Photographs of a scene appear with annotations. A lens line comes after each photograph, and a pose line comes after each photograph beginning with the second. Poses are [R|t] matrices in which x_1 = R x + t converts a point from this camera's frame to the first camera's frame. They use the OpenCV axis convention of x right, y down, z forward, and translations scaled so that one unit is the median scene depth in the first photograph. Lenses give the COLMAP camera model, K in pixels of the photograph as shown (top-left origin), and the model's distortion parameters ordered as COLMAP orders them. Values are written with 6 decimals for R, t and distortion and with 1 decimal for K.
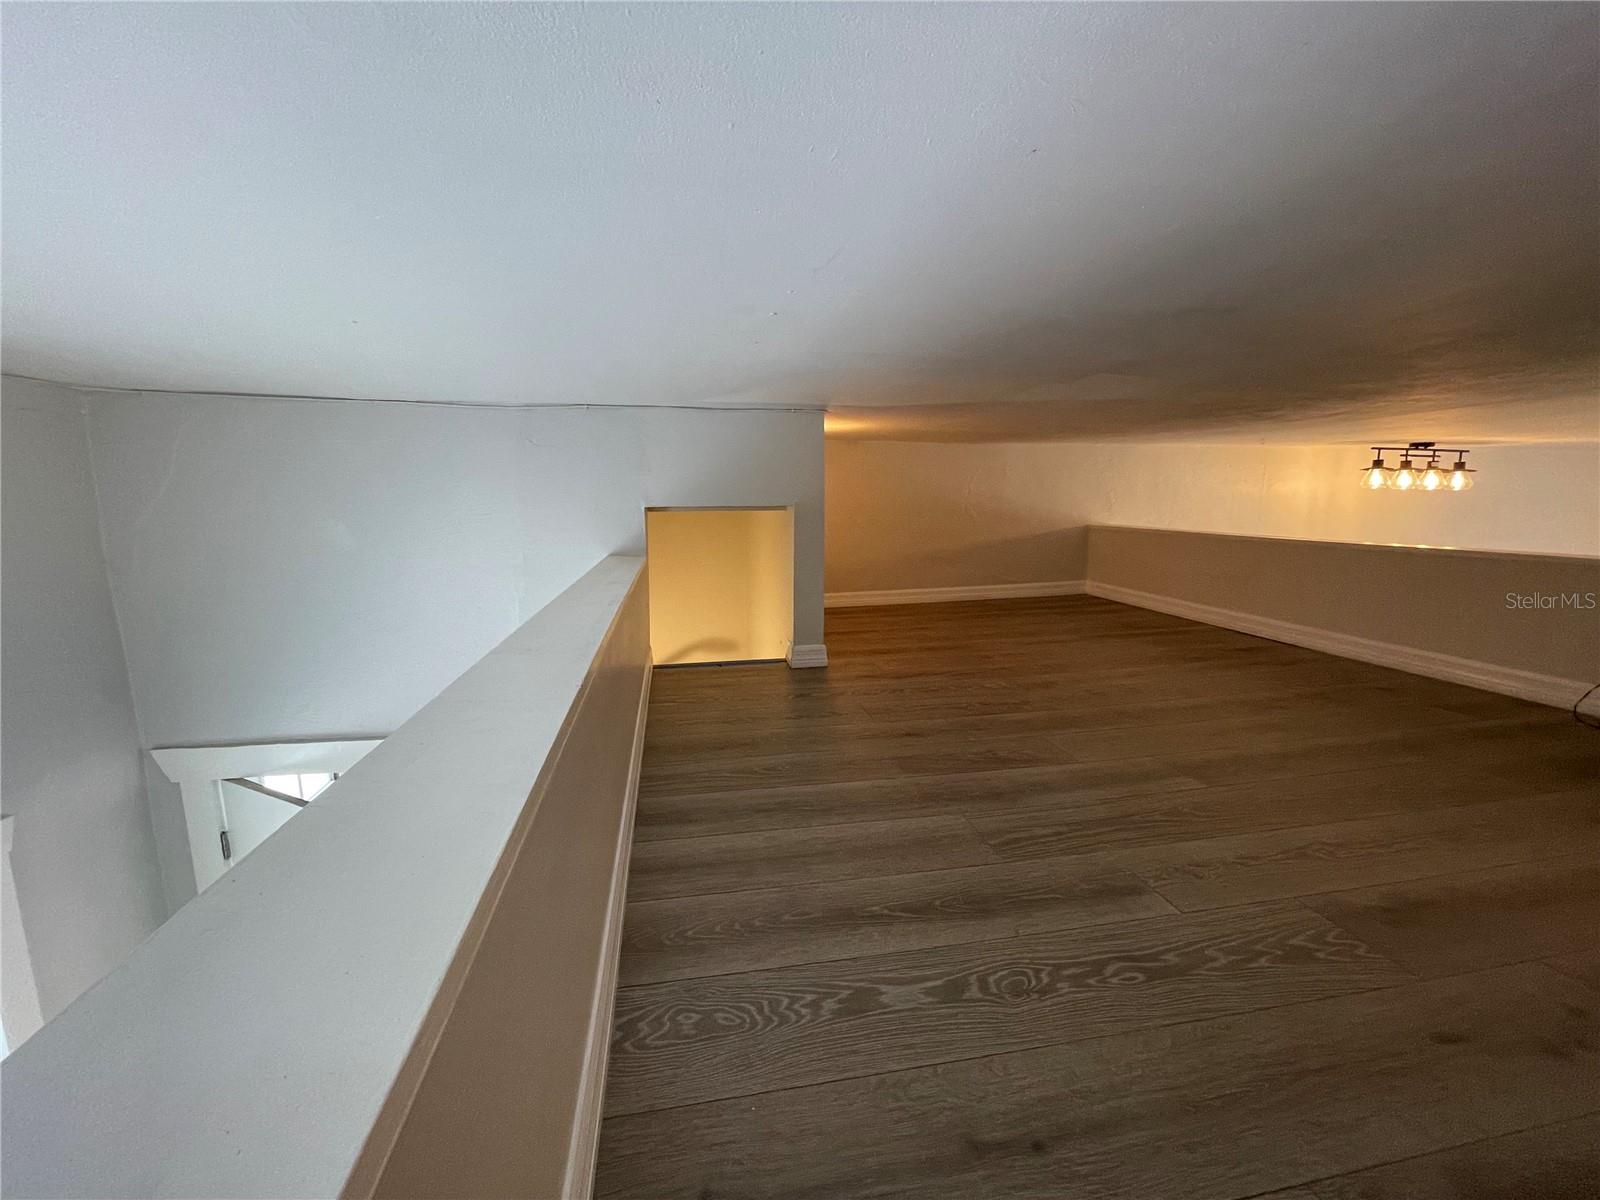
lens RADIAL K [[679.1, 0, 800.0], [0, 679.1, 600.0], [0, 0, 1]] dist [-0.000445, -0.000710]
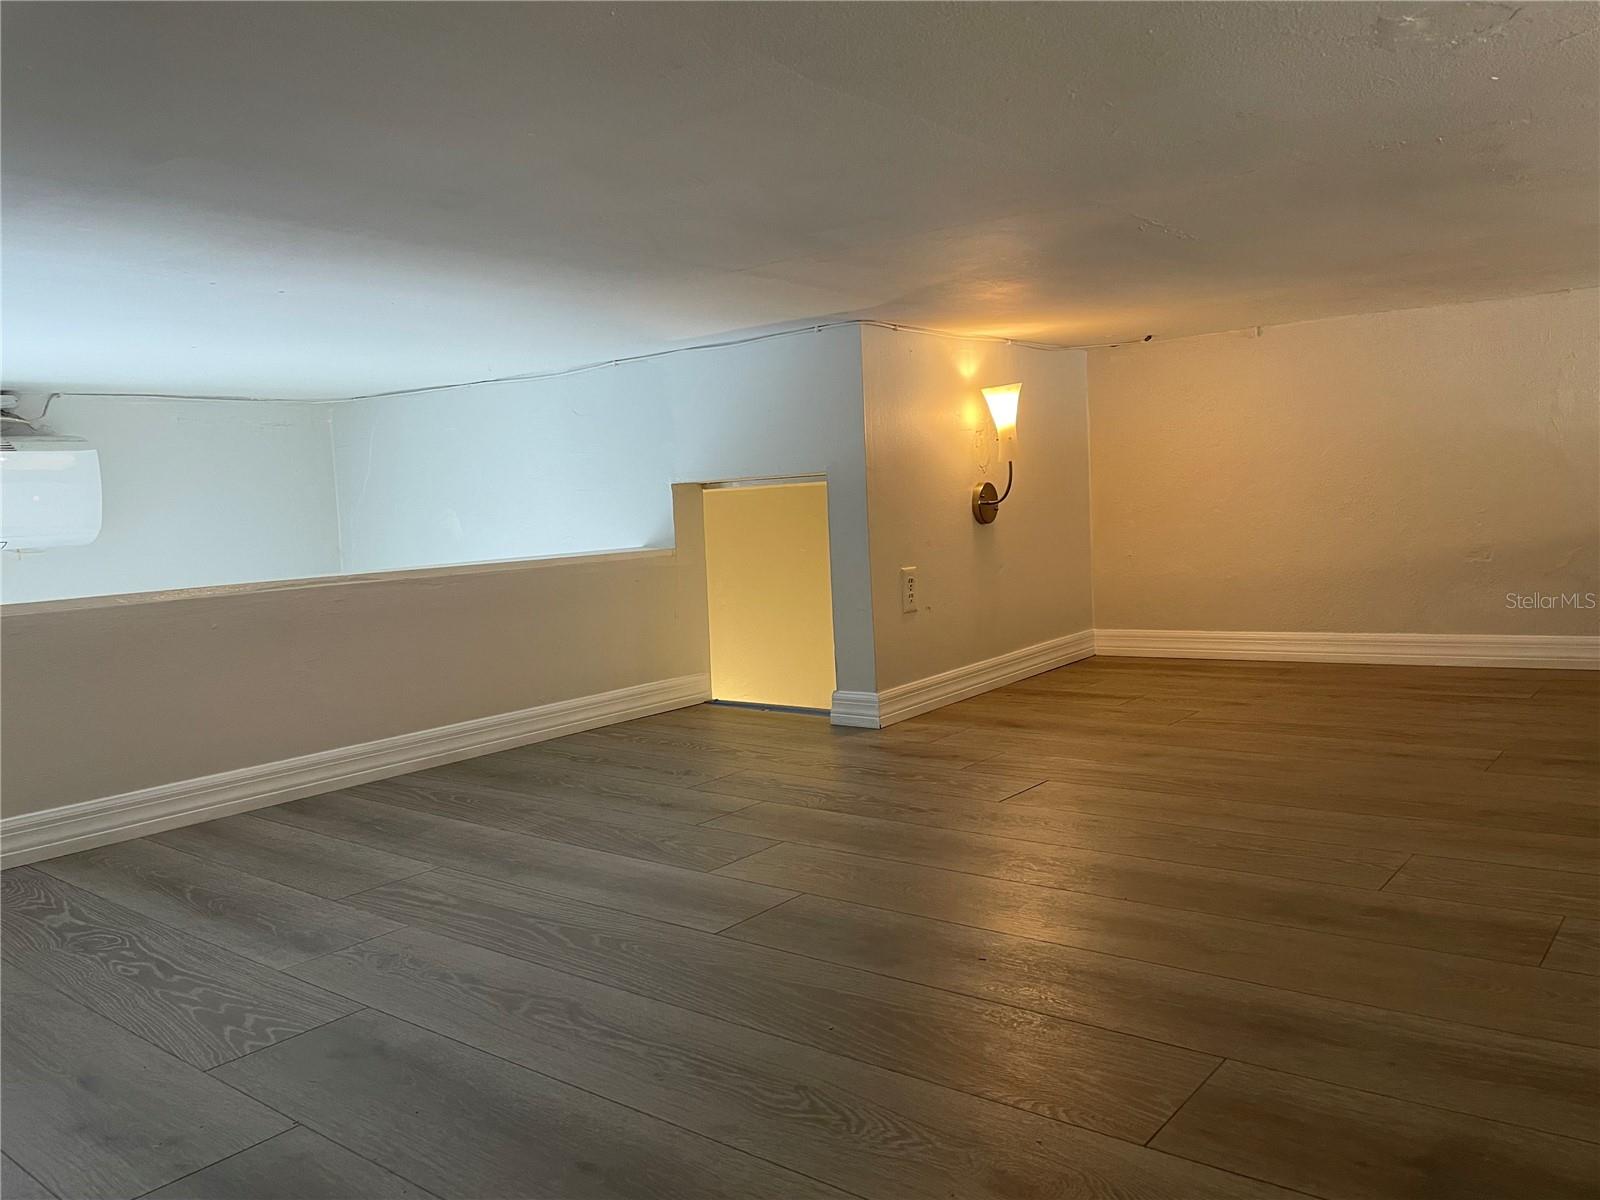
lens RADIAL K [[1212.4, 0, 800.0], [0, 1212.4, 600.0], [0, 0, 1]] dist [0.046743, -0.098143]
pose [[0.650204, 0.042414, -0.758575, 1.450867], [-0.077231, 0.996958, -0.010455, -0.008325], [0.755824, 0.065383, 0.651502, 0.349778]]
